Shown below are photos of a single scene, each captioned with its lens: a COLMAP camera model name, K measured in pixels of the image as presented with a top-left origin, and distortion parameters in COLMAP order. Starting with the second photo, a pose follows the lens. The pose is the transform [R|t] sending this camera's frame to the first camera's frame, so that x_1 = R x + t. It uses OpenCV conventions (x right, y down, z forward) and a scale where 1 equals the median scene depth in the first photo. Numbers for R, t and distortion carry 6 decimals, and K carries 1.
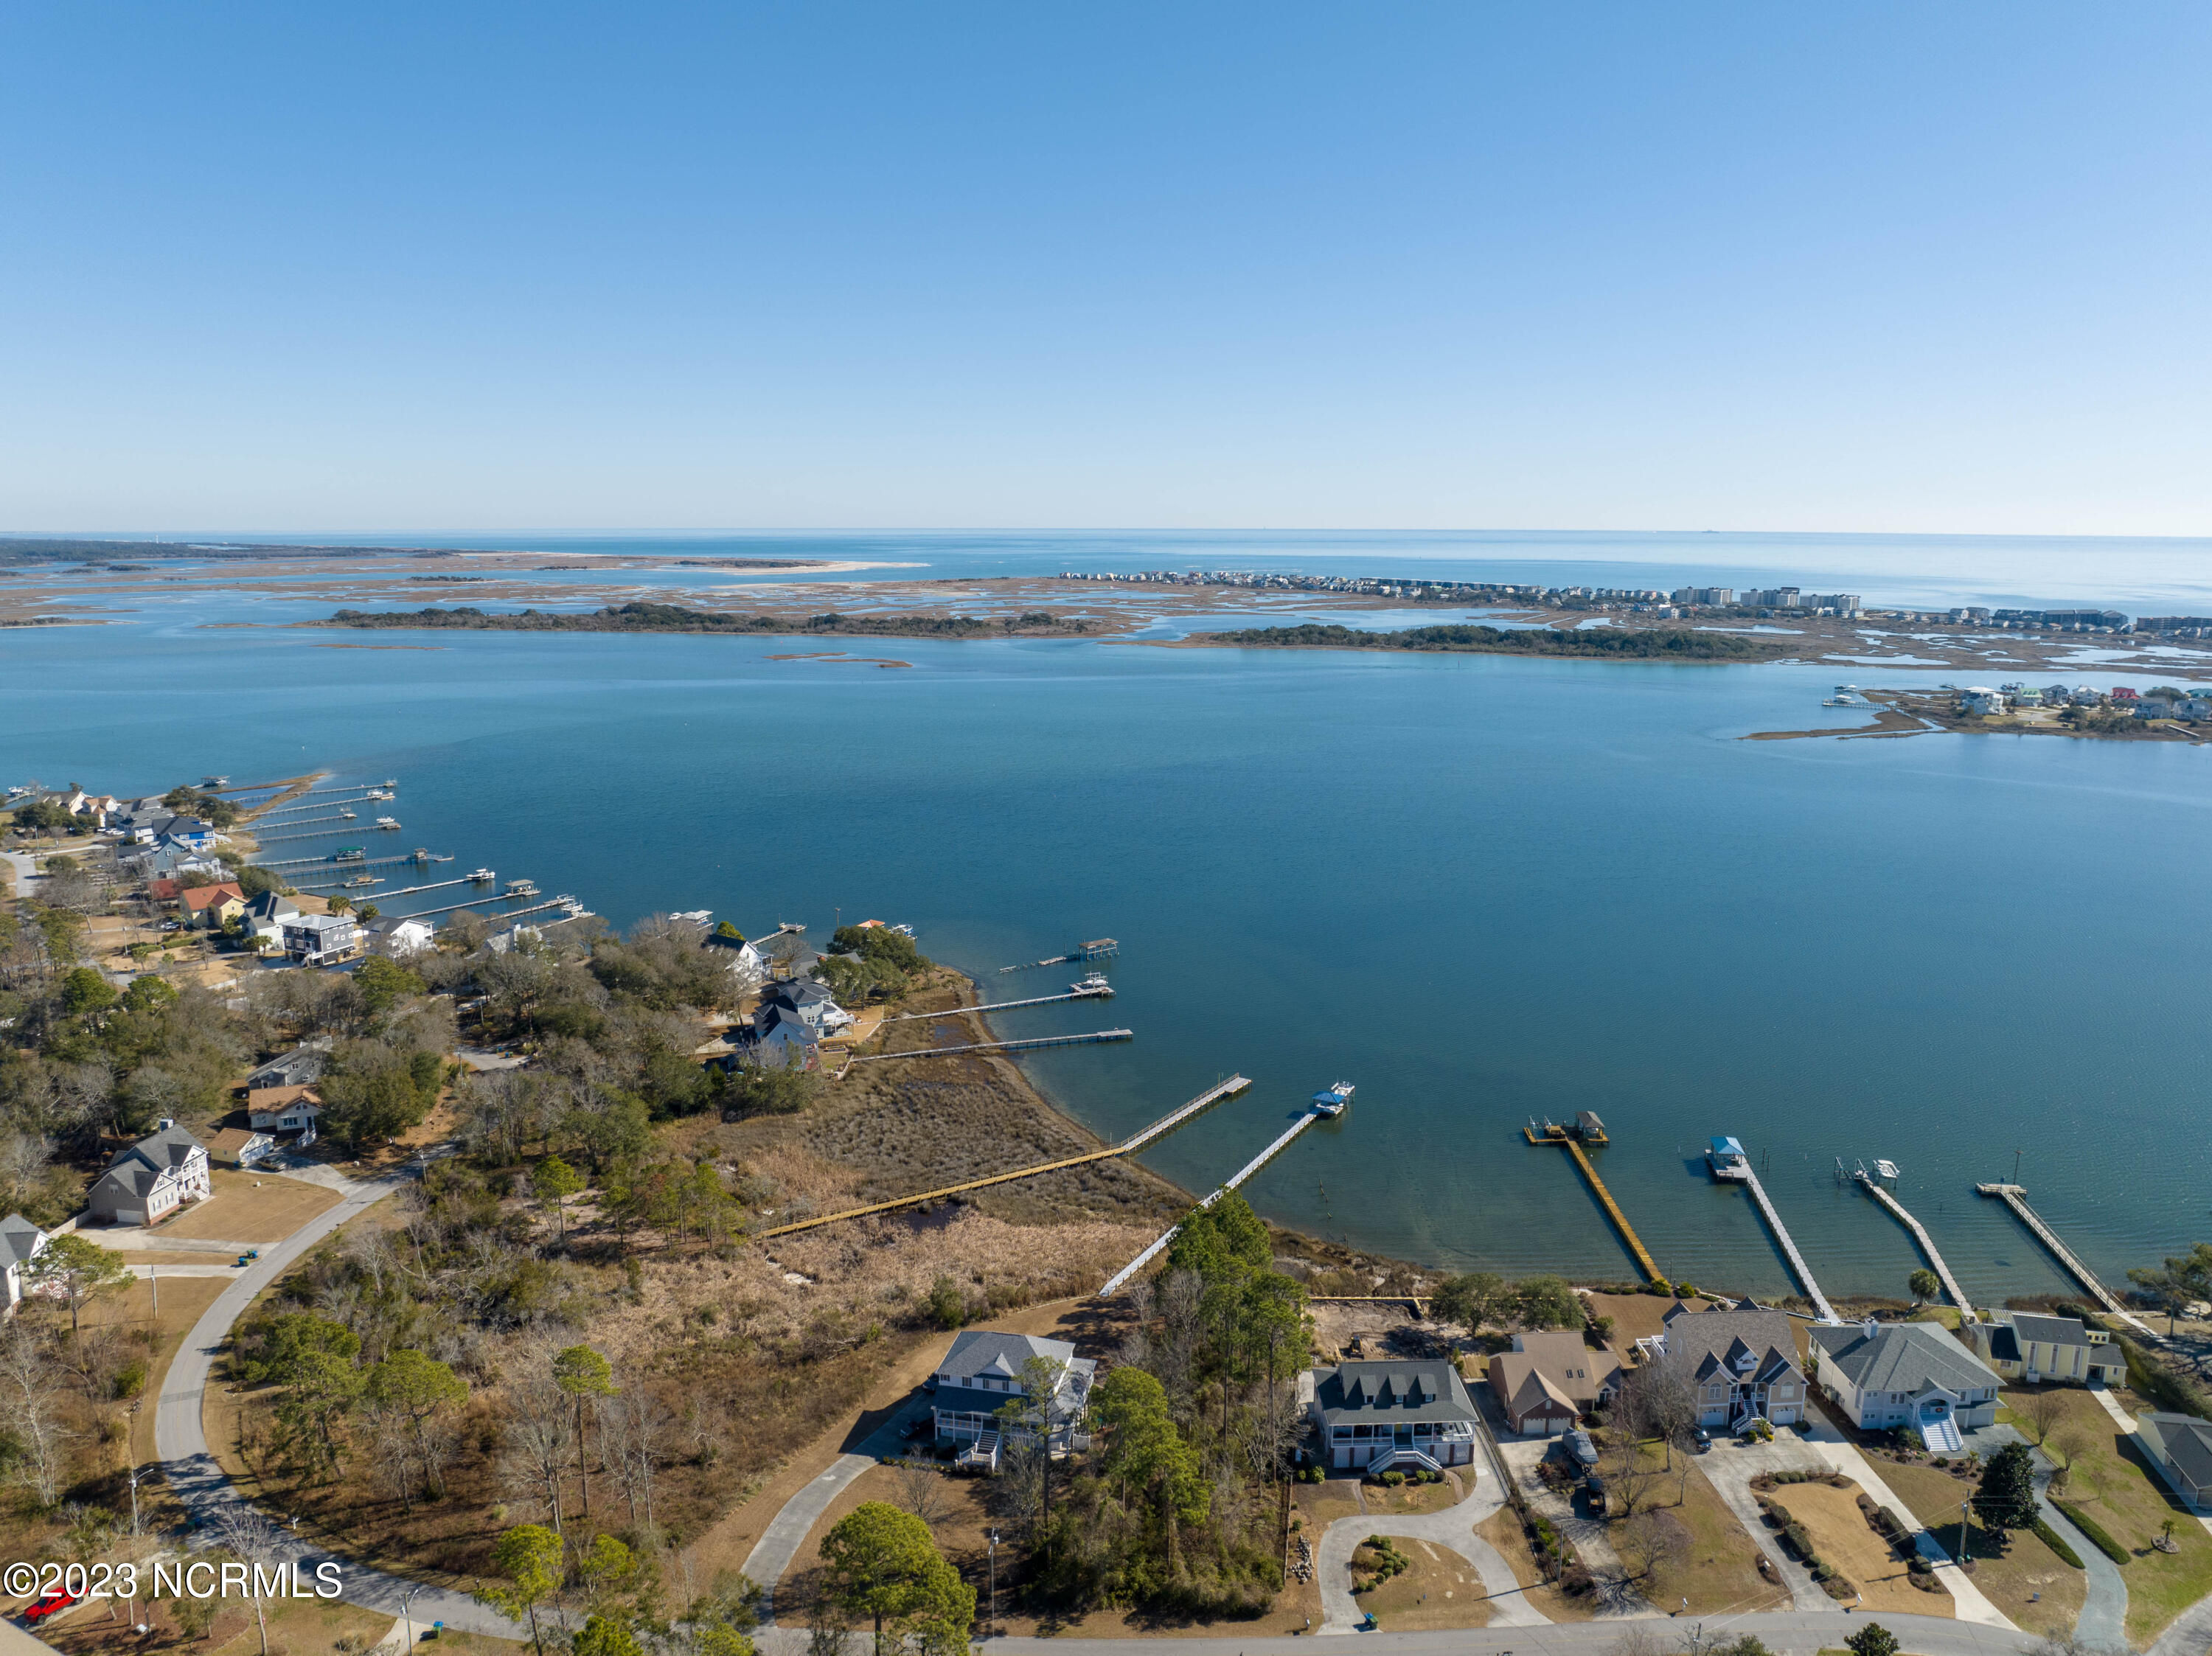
lens RADIAL K [[1564.5, 0, 1117.0], [0, 1564.5, 877.7], [0, 0, 1]] dist [-0.042008, 0.011434]
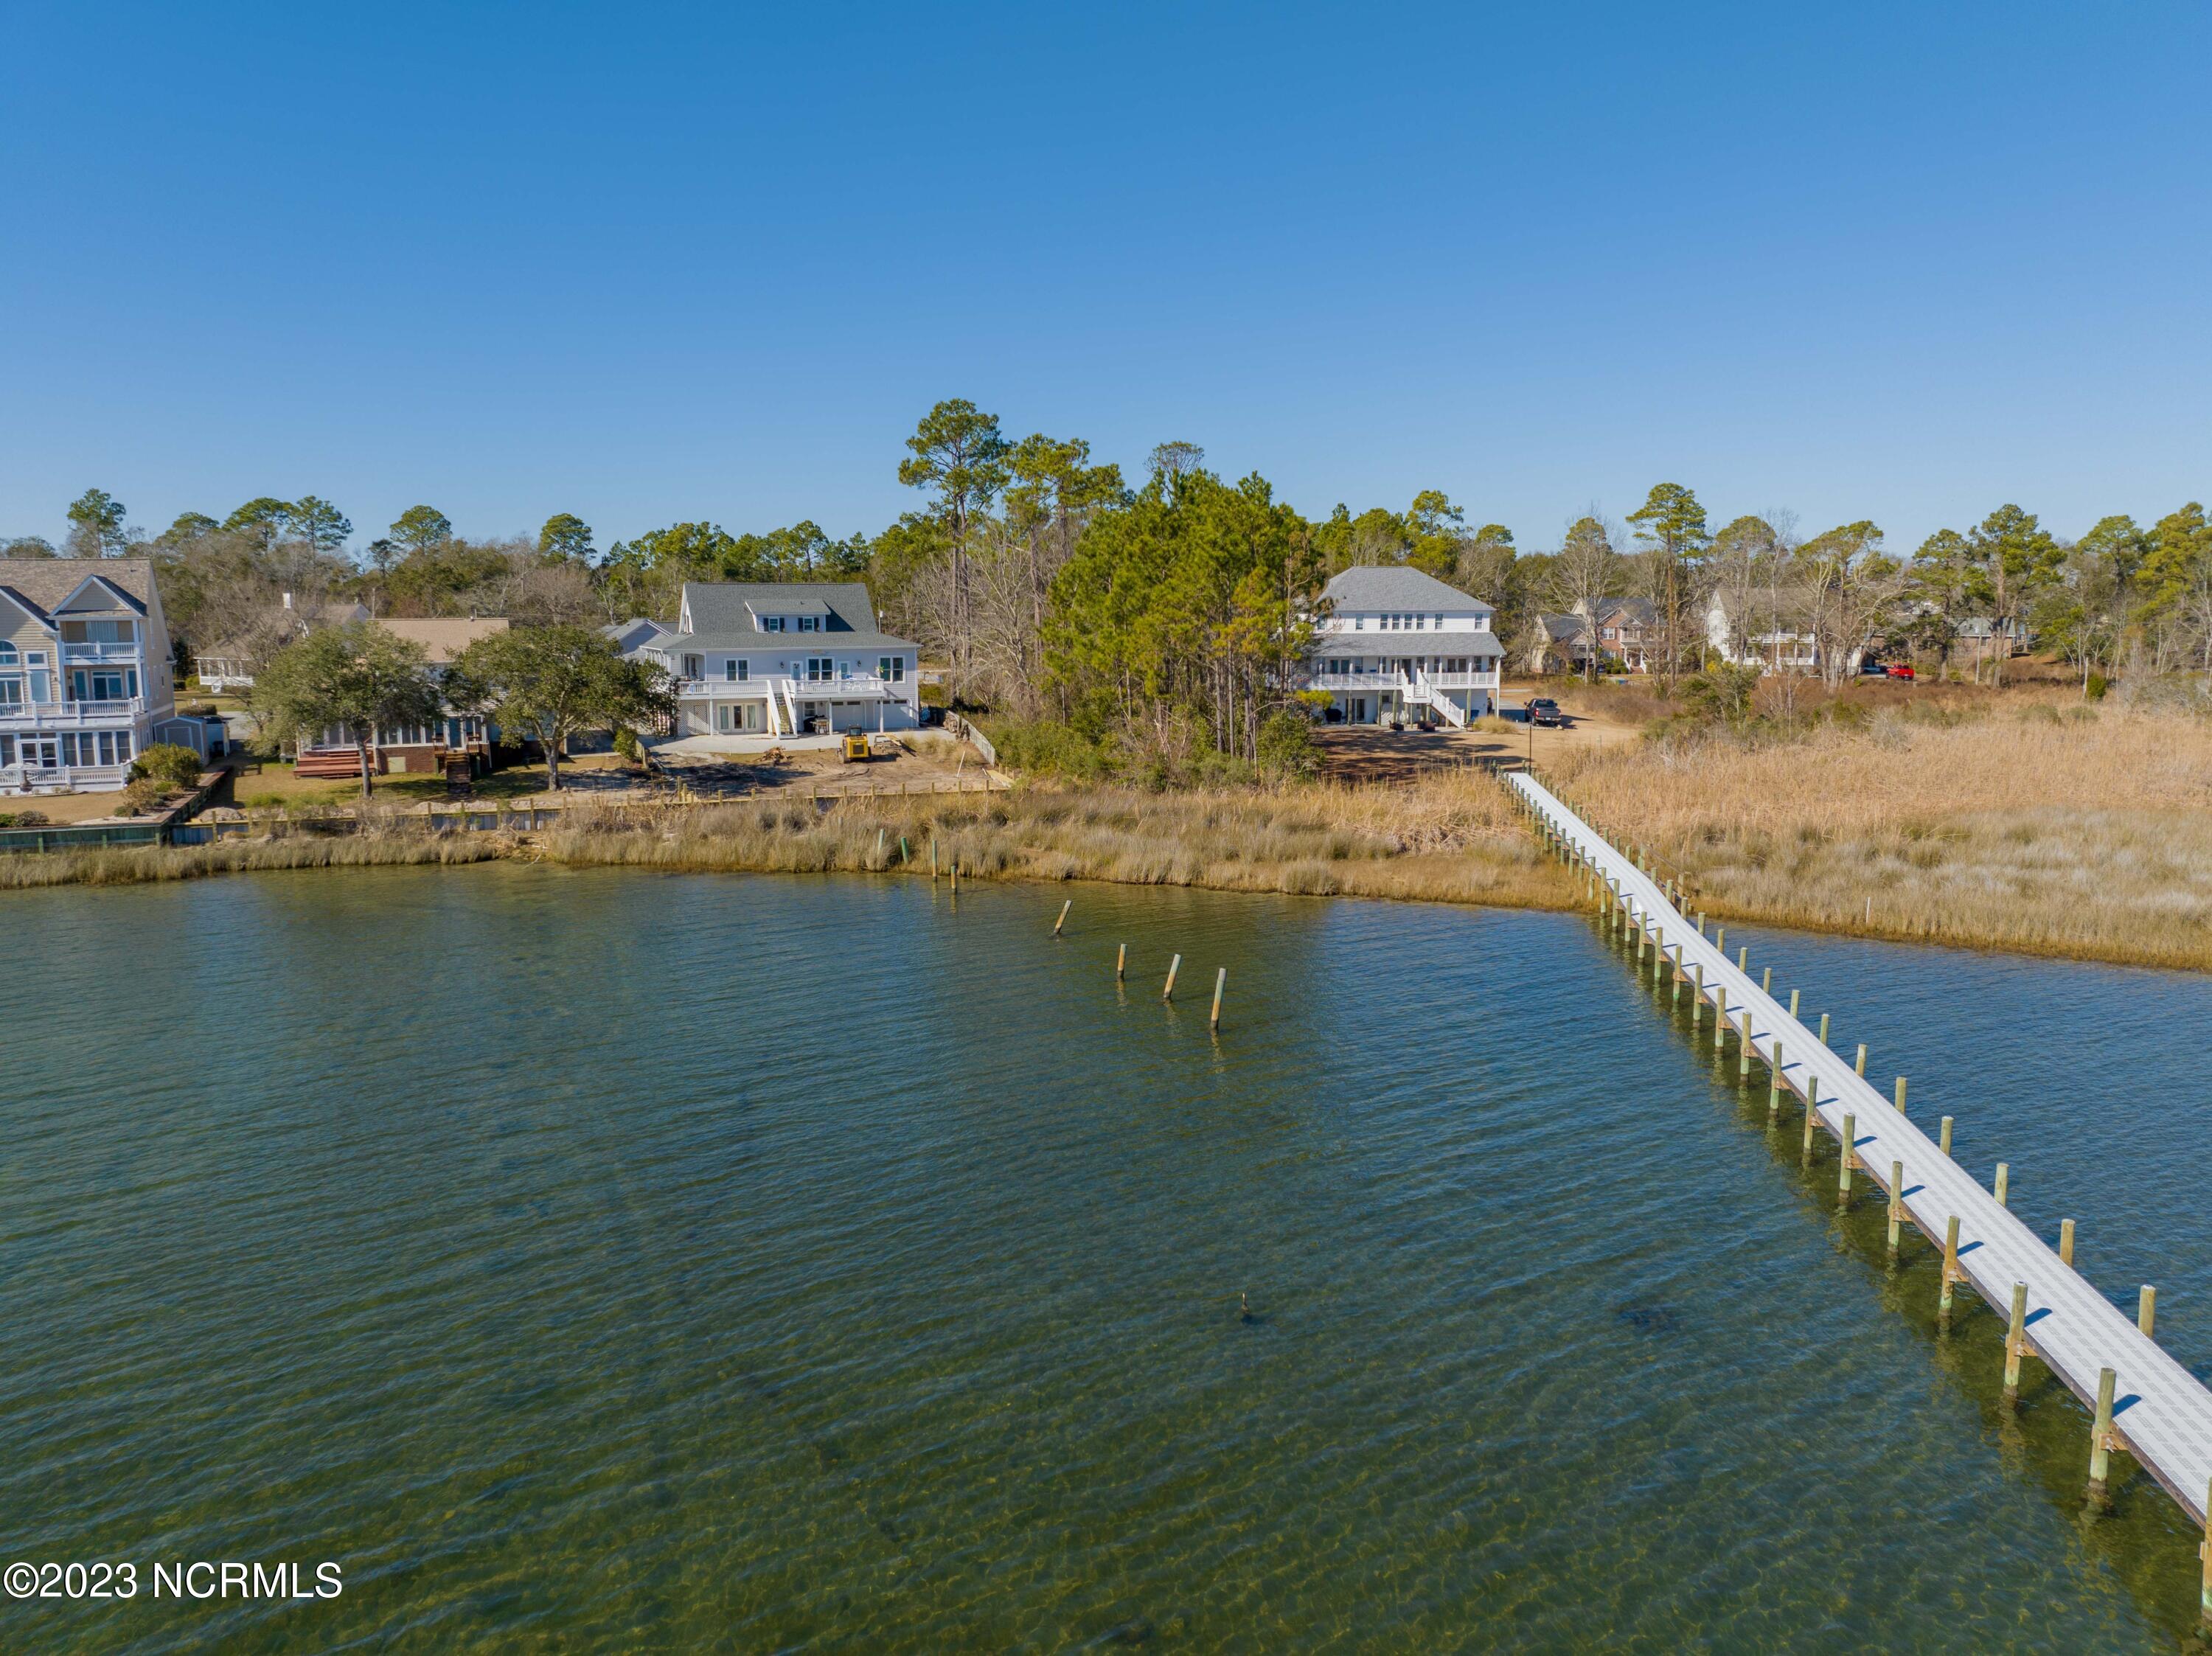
lens RADIAL K [[1564.5, 0, 1109.4], [0, 1564.5, 819.7], [0, 0, 1]] dist [-0.042008, 0.011434]
pose [[-0.936062, 0.046844, -0.348704, 0.237005], [-0.077685, 0.939118, 0.334697, 0.163044], [0.343153, 0.340386, -0.875433, 1.392353]]
